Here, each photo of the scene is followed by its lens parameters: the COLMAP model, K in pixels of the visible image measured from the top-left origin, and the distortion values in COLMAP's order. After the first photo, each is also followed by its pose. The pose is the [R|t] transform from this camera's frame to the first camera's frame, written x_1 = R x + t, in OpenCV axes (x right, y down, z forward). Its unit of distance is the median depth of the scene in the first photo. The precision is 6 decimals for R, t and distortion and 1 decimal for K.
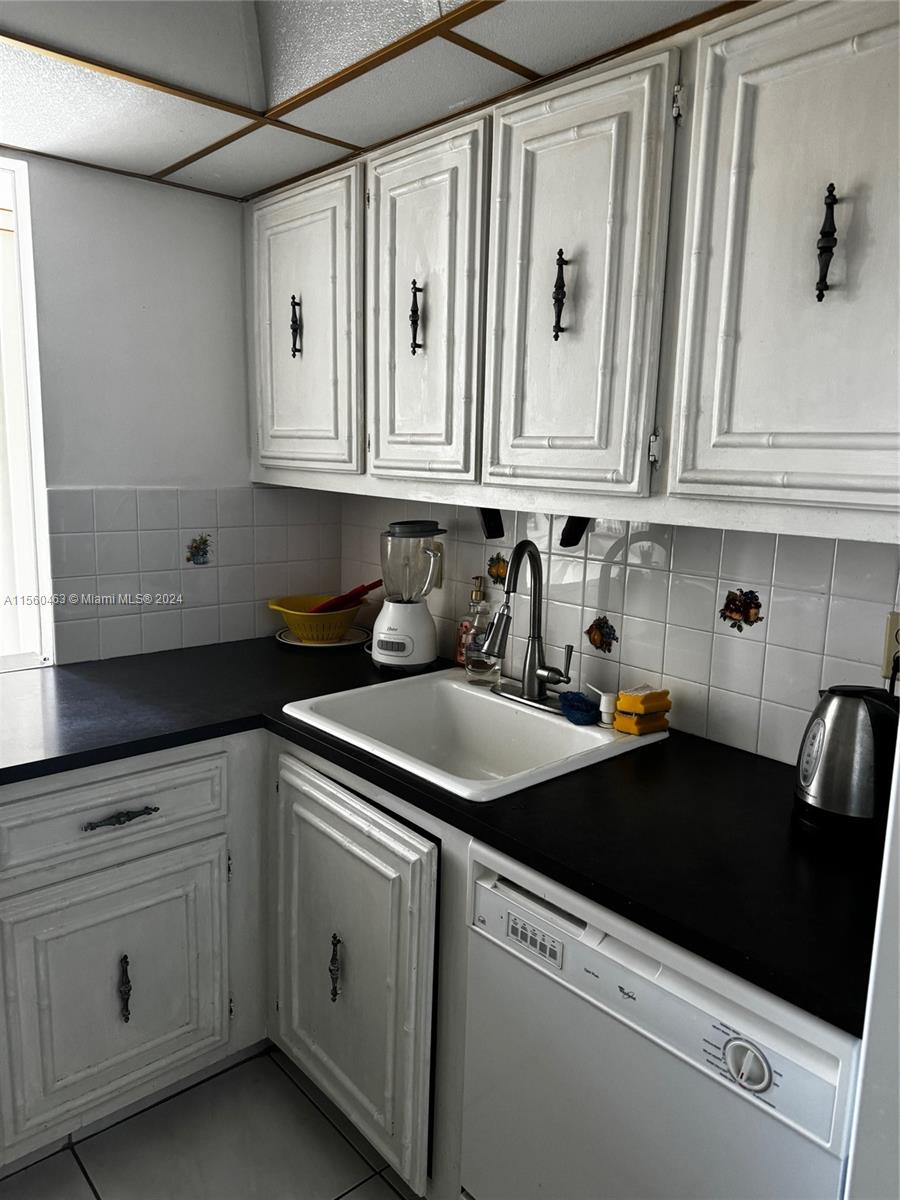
lens RADIAL K [[870.6, 0, 450.0], [0, 870.6, 600.0], [0, 0, 1]] dist [0.095328, -0.230829]
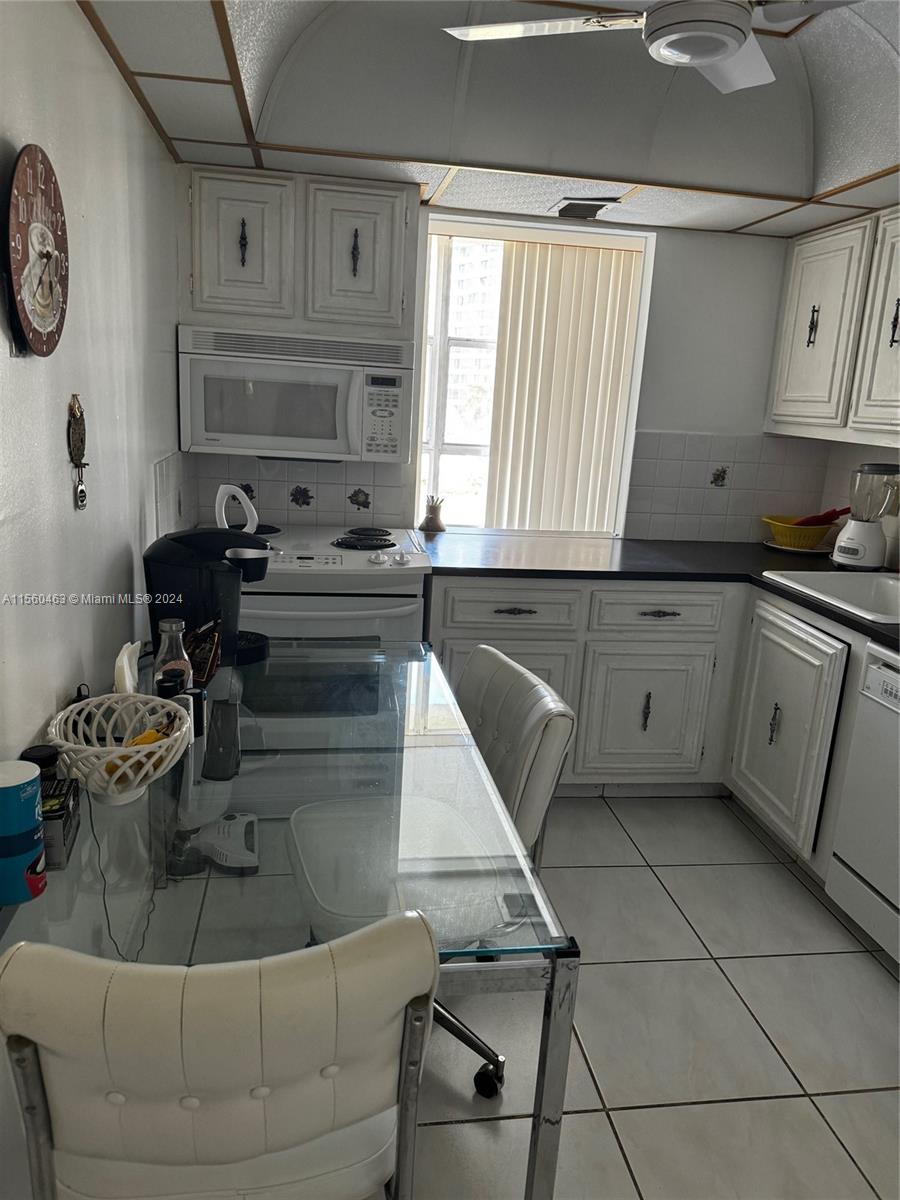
lens RADIAL K [[857.0, 0, 450.0], [0, 857.0, 600.0], [0, 0, 1]] dist [0.066990, -0.056485]
pose [[0.847756, 0.144540, -0.510311, 0.134139], [-0.124243, 0.989499, 0.073865, 0.126258], [0.515628, 0.000783, 0.856812, -0.634646]]
